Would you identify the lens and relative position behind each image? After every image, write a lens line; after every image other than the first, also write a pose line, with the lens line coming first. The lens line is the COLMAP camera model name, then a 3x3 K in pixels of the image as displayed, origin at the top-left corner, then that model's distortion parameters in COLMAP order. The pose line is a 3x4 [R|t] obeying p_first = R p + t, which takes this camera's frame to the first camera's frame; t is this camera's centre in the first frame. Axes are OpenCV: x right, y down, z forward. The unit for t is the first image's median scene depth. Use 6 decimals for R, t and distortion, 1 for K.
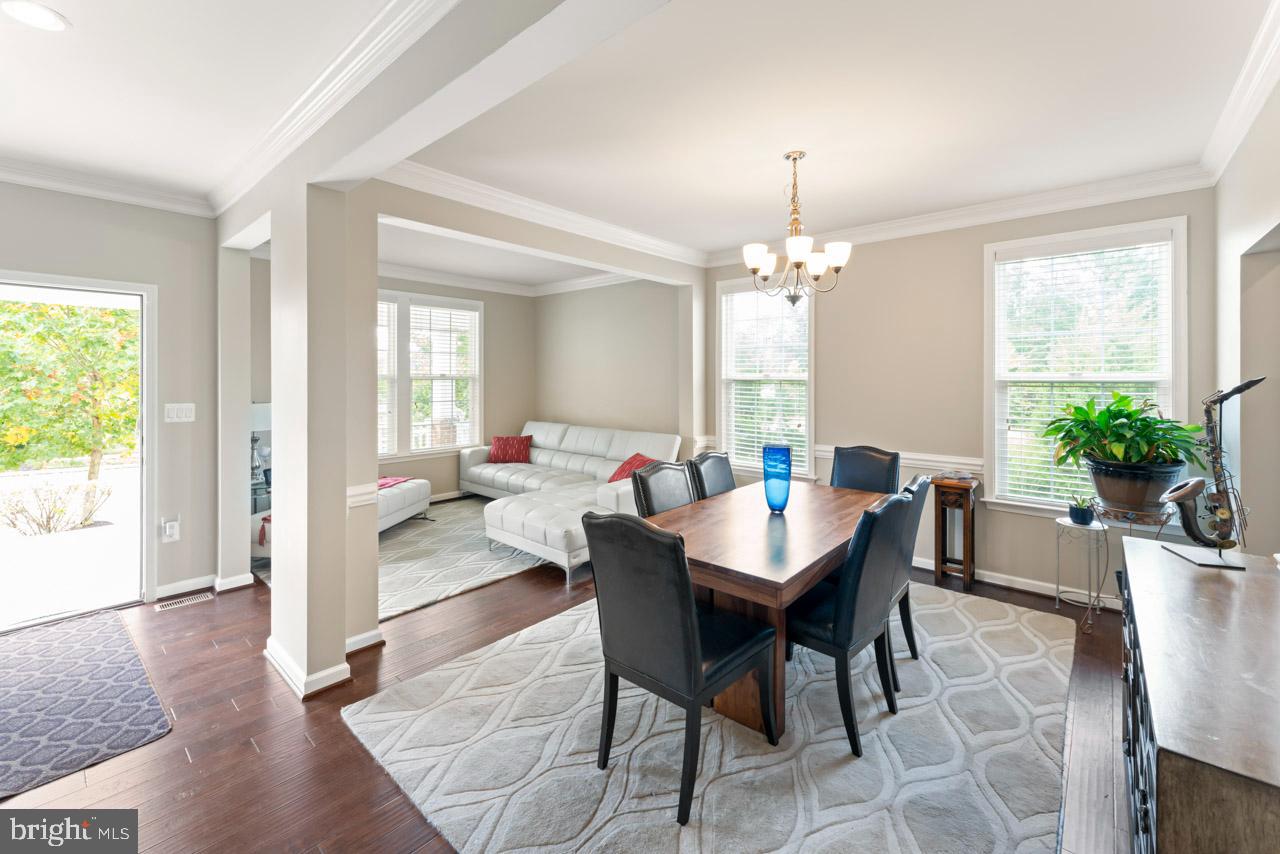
lens RADIAL K [[529.9, 0, 631.4], [0, 529.9, 379.4], [0, 0, 1]] dist [-0.001470, 0.000172]
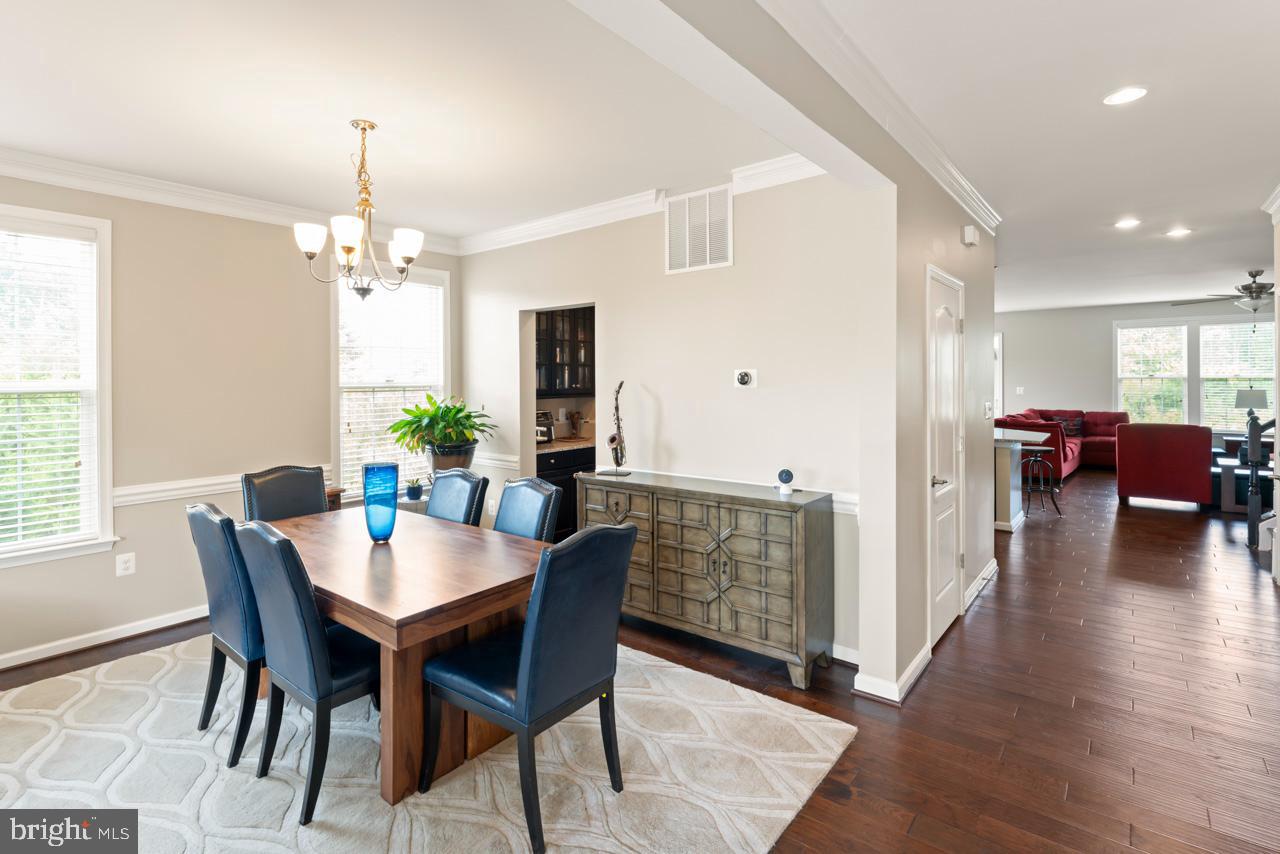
lens RADIAL K [[608.3, 0, 643.2], [0, 608.3, 379.7], [0, 0, 1]] dist [-0.000834, -0.000408]
pose [[-0.048105, -0.000946, 0.998842, -0.408038], [0.012795, 0.999917, 0.001564, -0.003941], [-0.998760, 0.012855, -0.048089, 0.352012]]
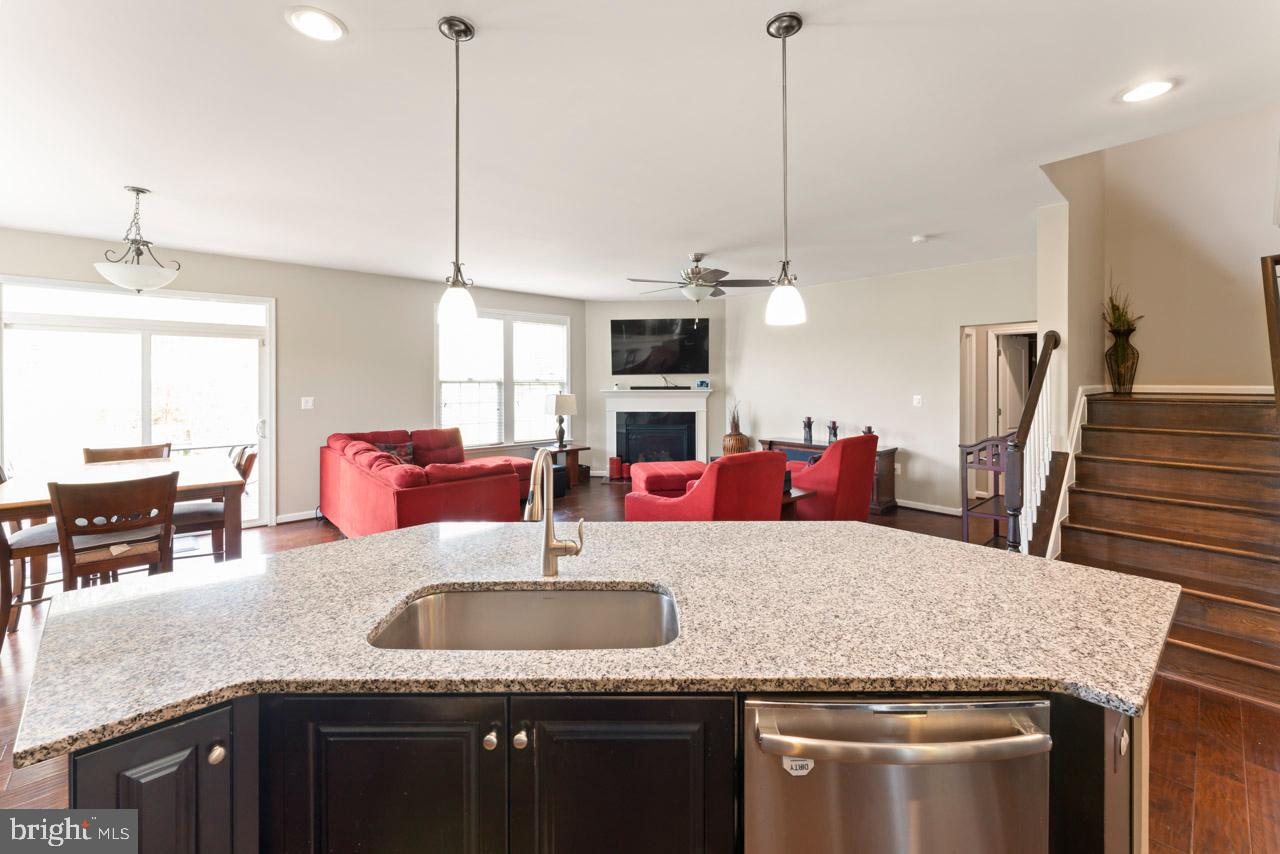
lens RADIAL K [[529.9, 0, 631.4], [0, 529.9, 379.4], [0, 0, 1]] dist [-0.001470, 0.000172]
pose [[-0.993743, 0.000518, 0.111691, 0.928304], [0.001024, 0.999989, 0.004473, 0.002957], [-0.111688, 0.004559, -0.993733, -0.088782]]
